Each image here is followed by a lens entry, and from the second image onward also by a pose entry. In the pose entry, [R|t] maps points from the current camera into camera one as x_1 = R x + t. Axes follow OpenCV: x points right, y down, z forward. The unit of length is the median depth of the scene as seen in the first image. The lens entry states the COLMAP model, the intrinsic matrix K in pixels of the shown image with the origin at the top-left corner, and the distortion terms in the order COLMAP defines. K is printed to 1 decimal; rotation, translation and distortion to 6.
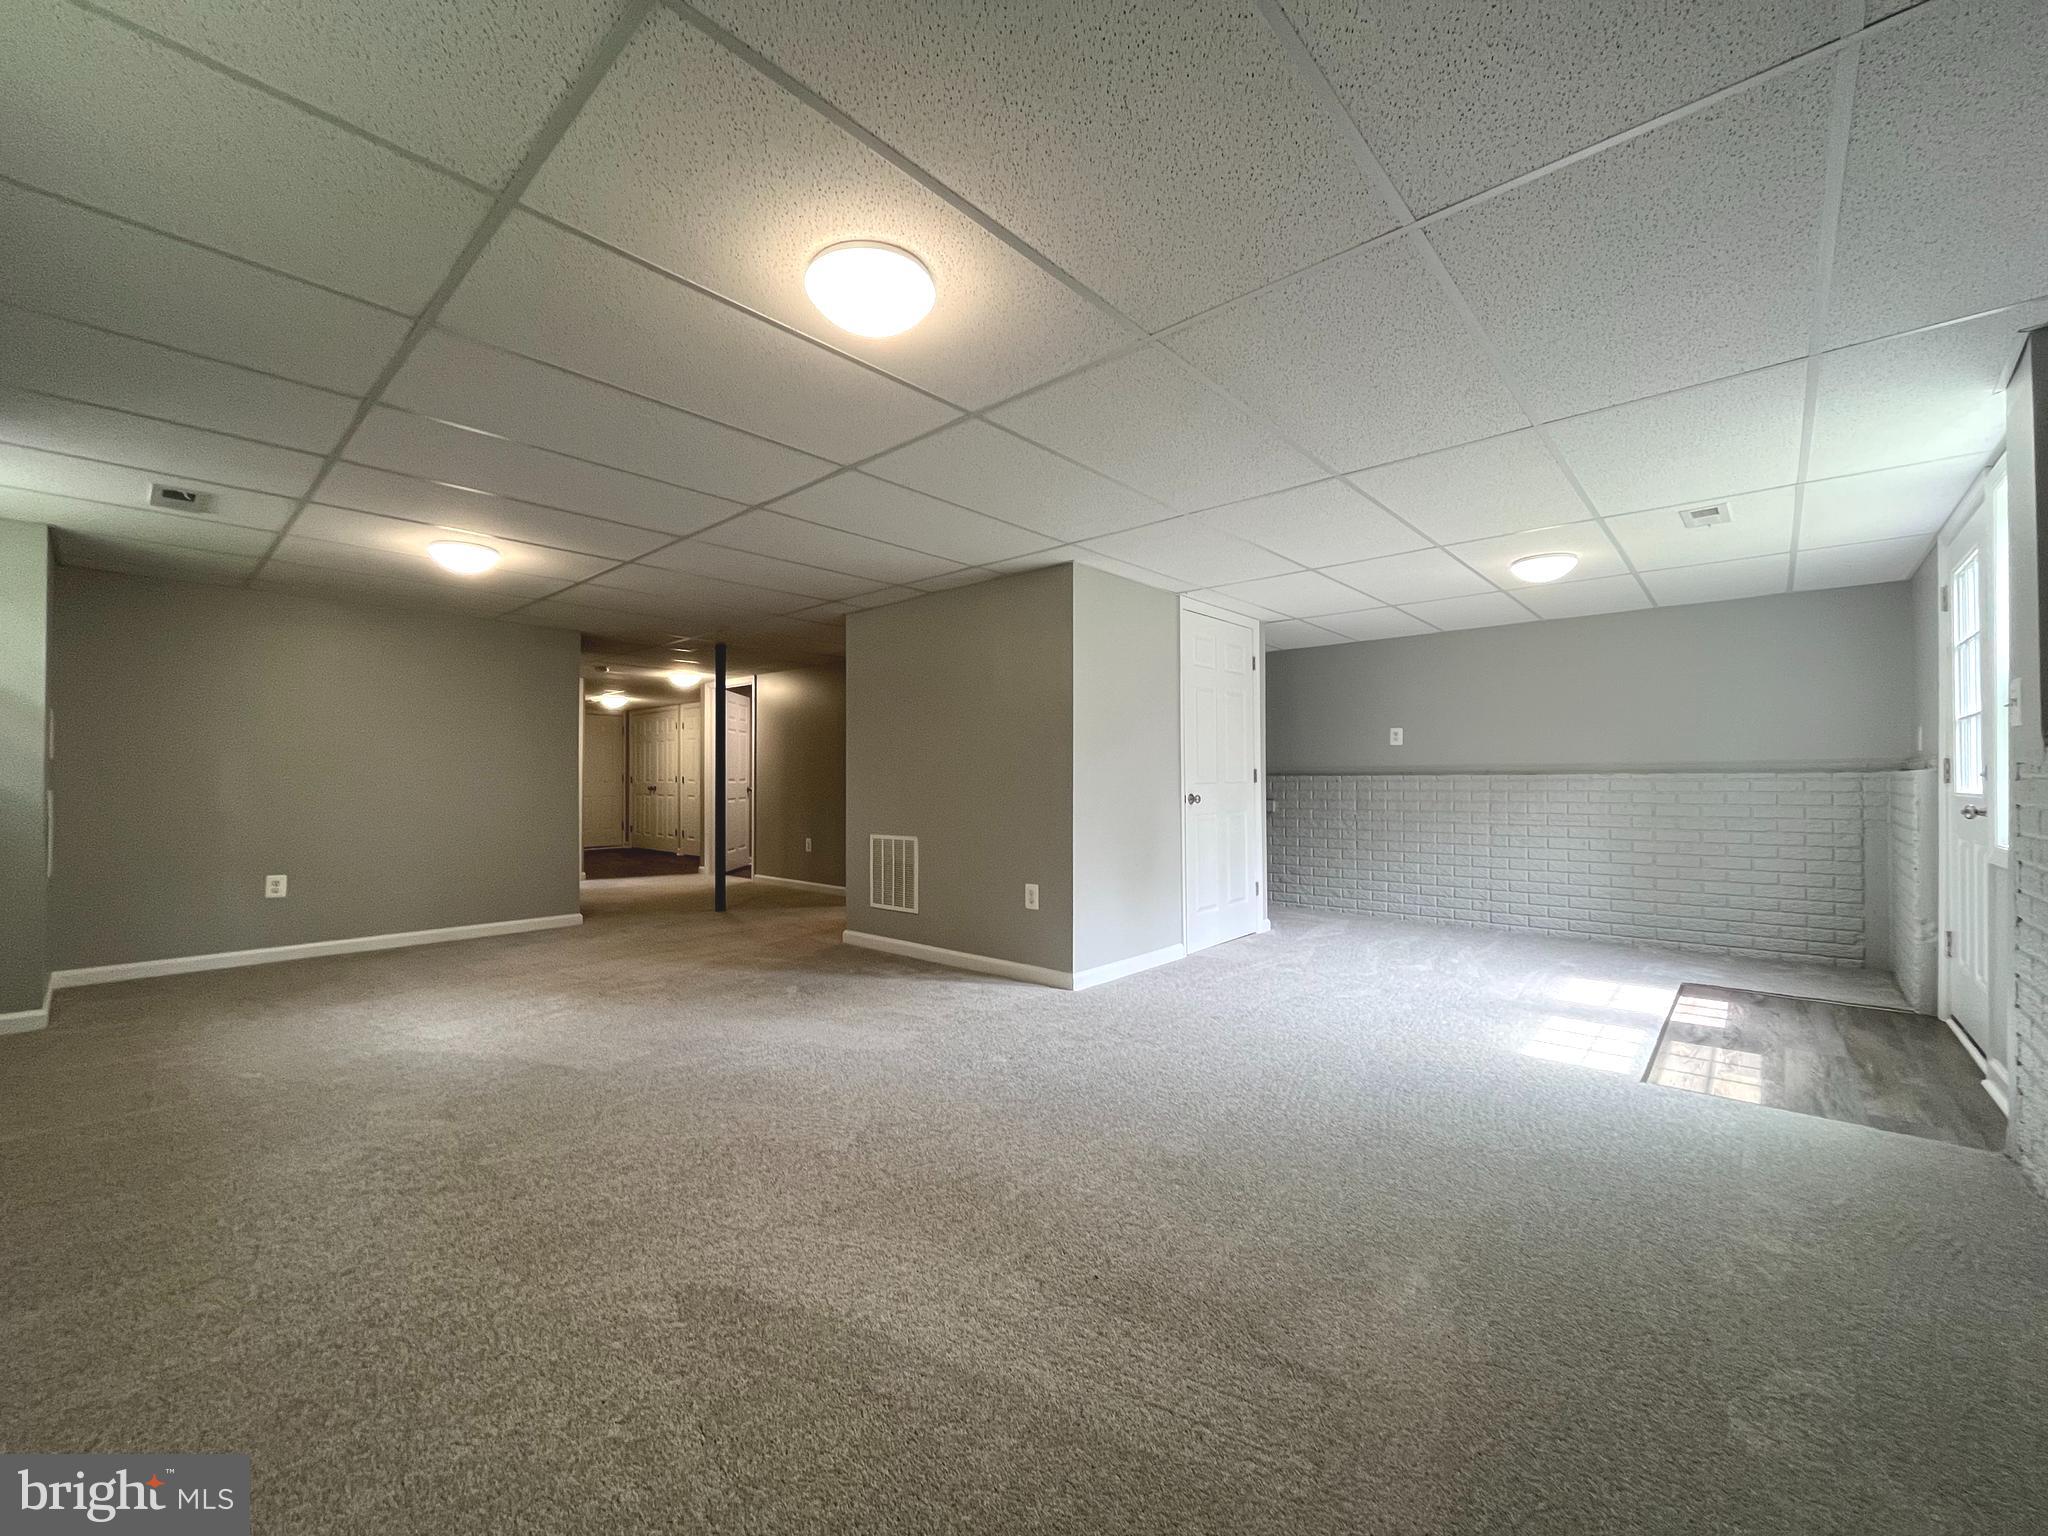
lens RADIAL K [[827.1, 0, 1023.1], [0, 827.1, 771.4], [0, 0, 1]] dist [-0.002812, -0.000167]
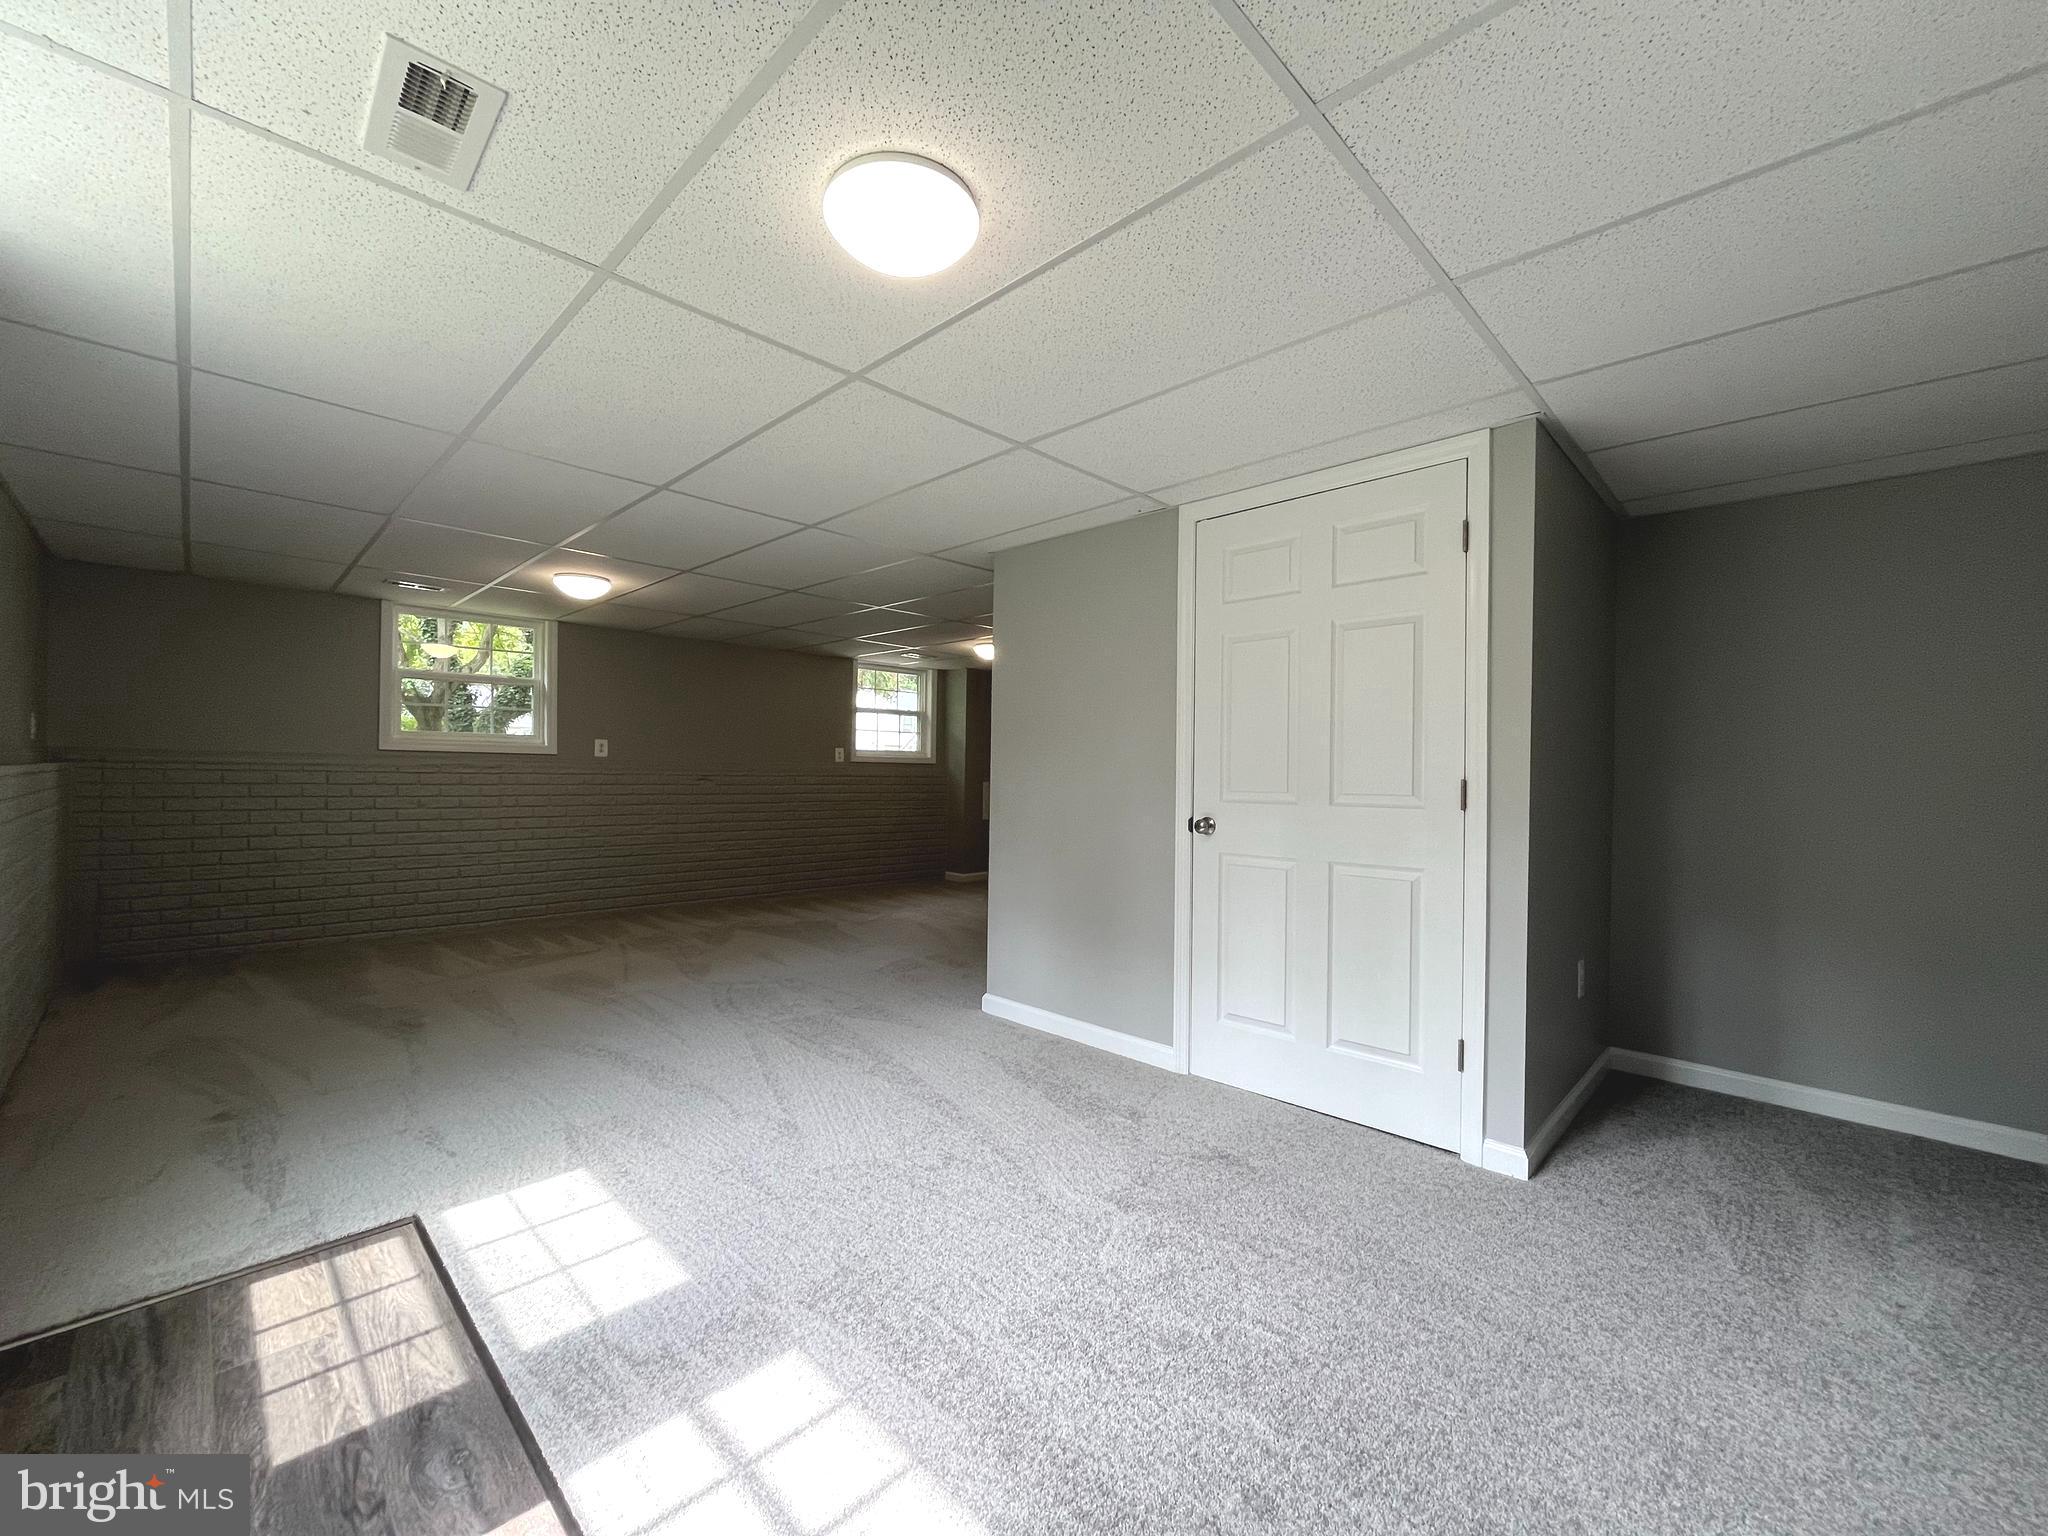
lens RADIAL K [[827.1, 0, 1022.6], [0, 827.1, 768.8], [0, 0, 1]] dist [-0.002812, -0.000167]
pose [[-0.043288, 0.001109, -0.999062, 1.288813], [-0.000112, 0.999999, 0.001115, -0.015471], [0.999063, 0.000160, -0.043288, 1.390652]]
